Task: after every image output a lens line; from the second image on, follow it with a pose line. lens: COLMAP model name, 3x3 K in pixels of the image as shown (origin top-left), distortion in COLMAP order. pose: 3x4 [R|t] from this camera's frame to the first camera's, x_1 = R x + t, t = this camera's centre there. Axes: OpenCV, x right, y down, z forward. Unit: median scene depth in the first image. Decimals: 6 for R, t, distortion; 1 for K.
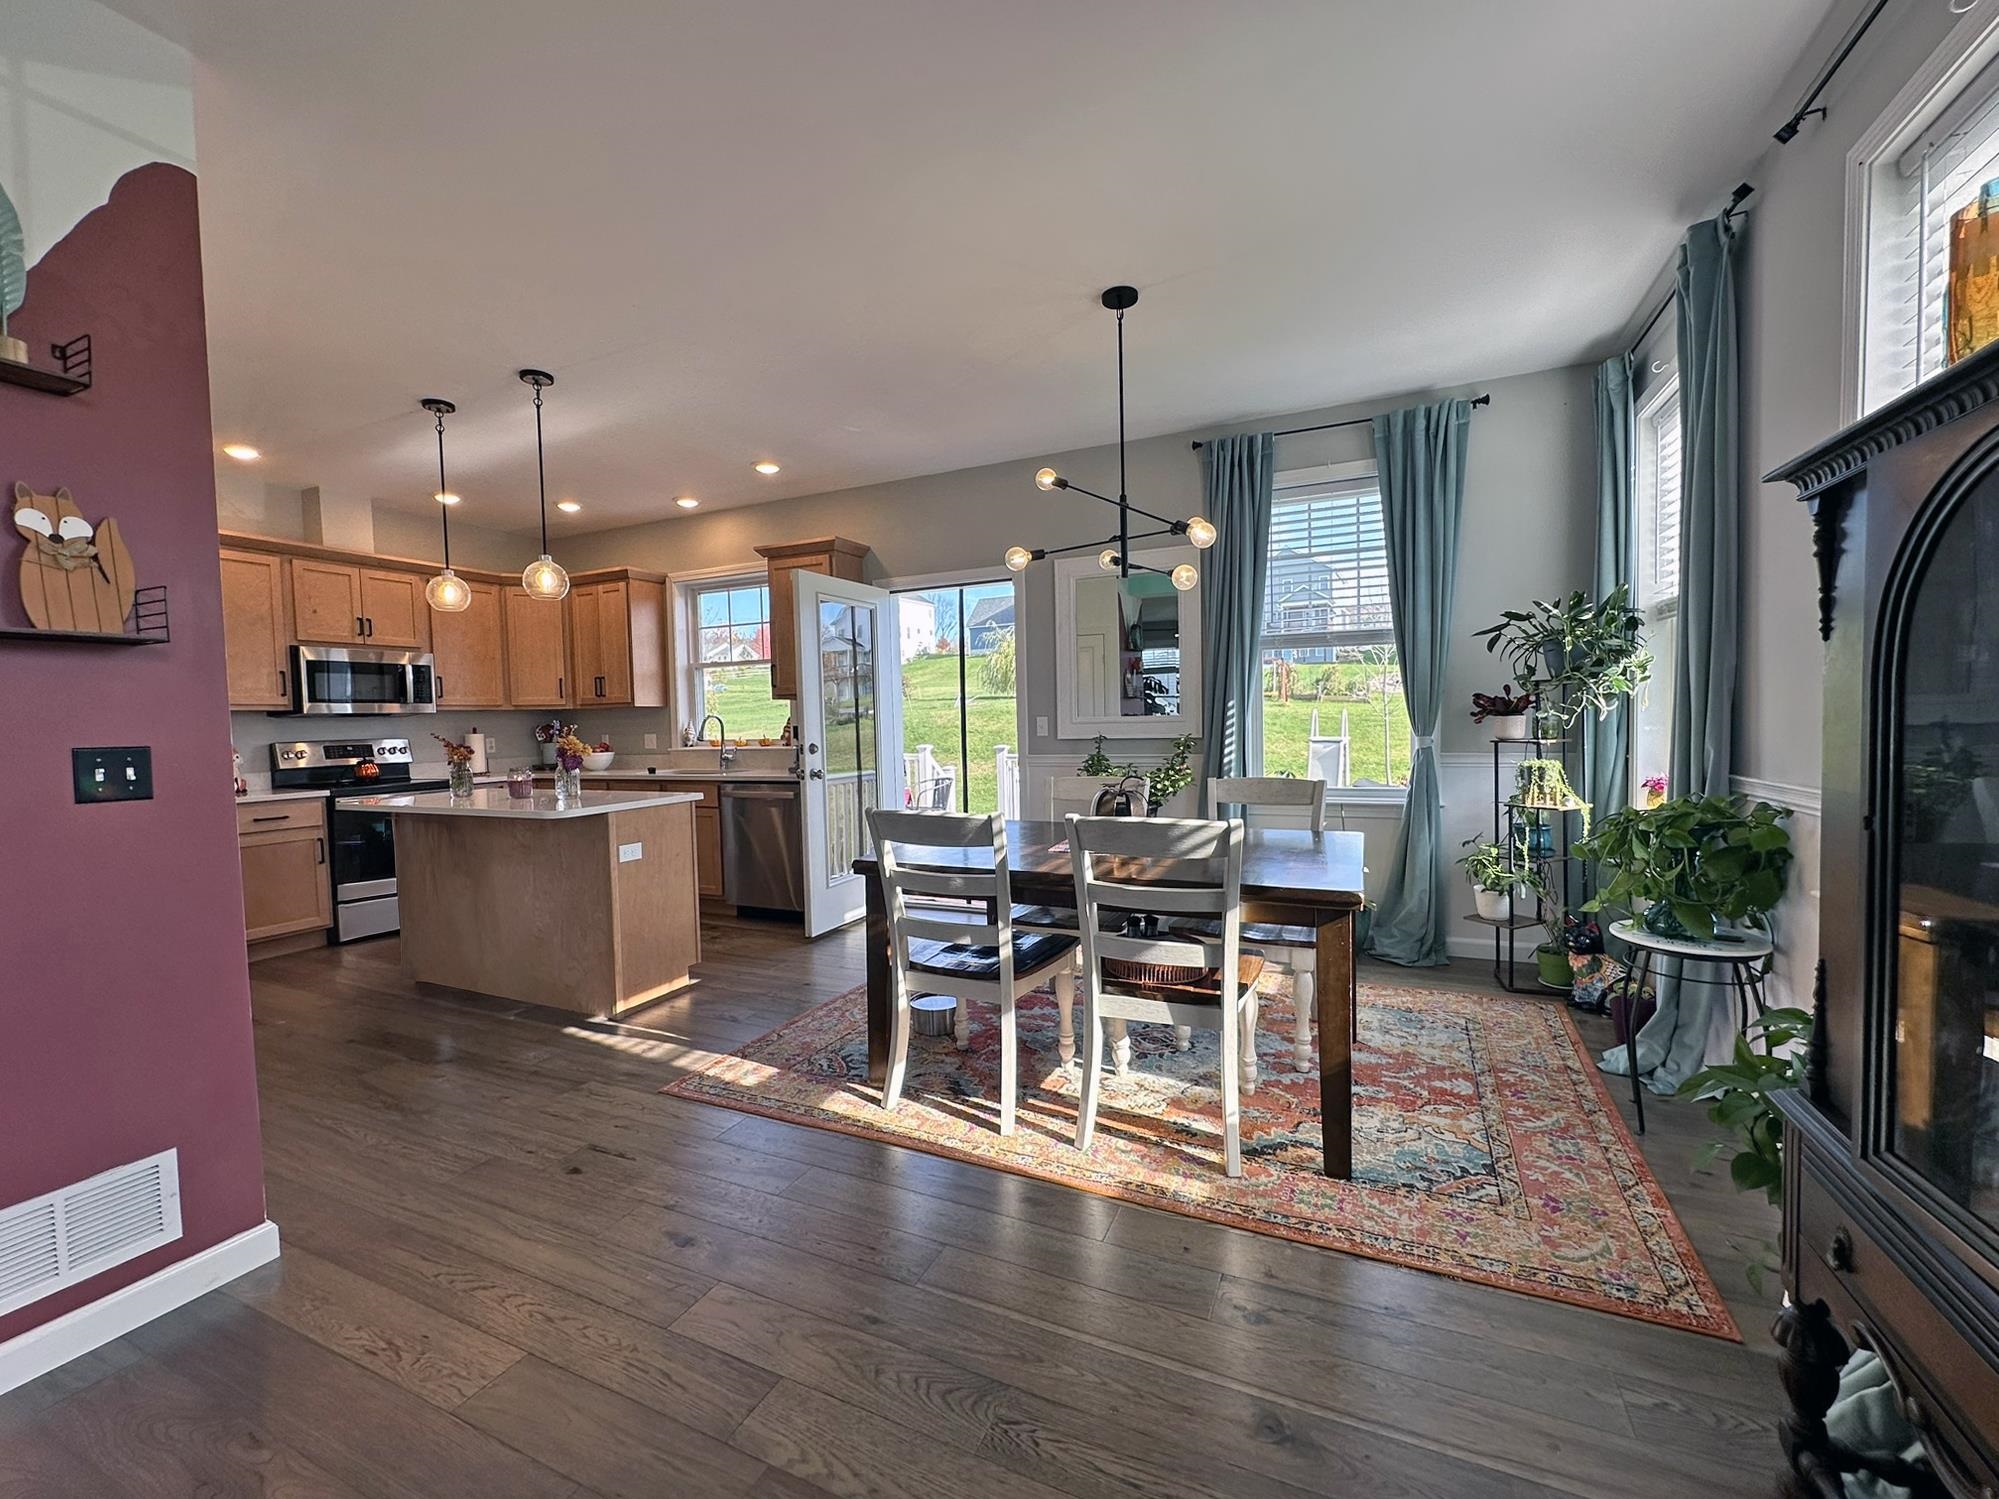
lens RADIAL K [[818.6, 0, 999.5], [0, 818.6, 749.5], [0, 0, 1]] dist [0.000615, -0.000001]
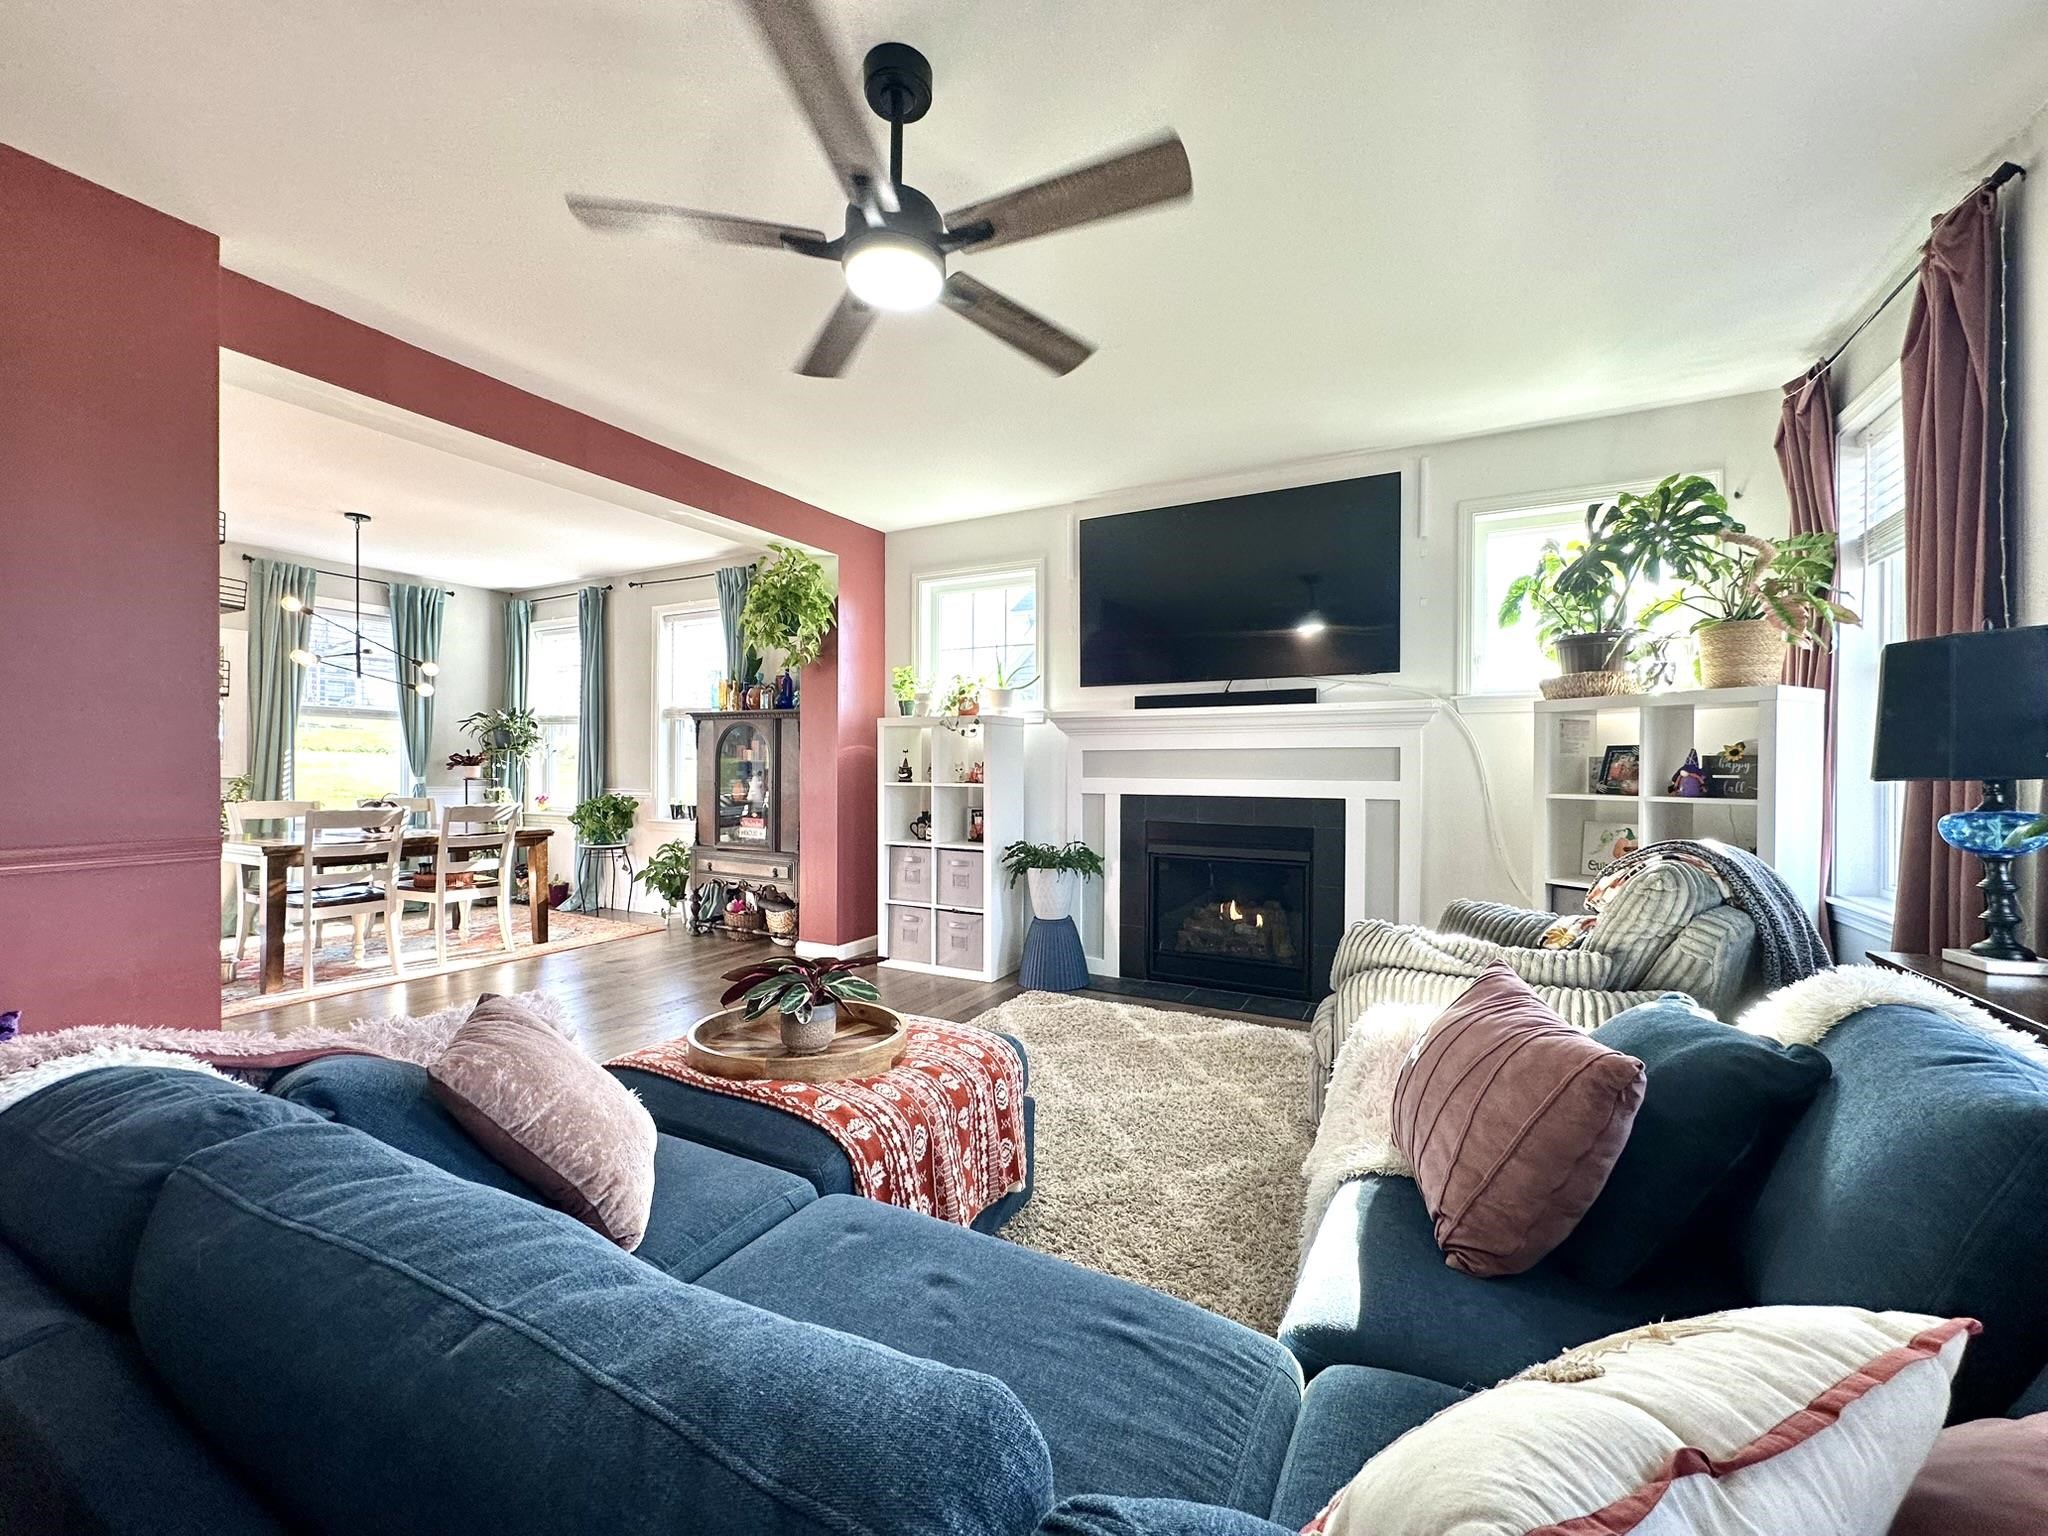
lens RADIAL K [[805.1, 0, 1024.0], [0, 805.1, 768.0], [0, 0, 1]] dist [-0.002671, -0.000455]
pose [[0.056827, 0.021453, 0.998154, -1.116582], [0.031818, 0.999222, -0.023287, 0.045815], [-0.997877, 0.033082, 0.056101, -0.364709]]
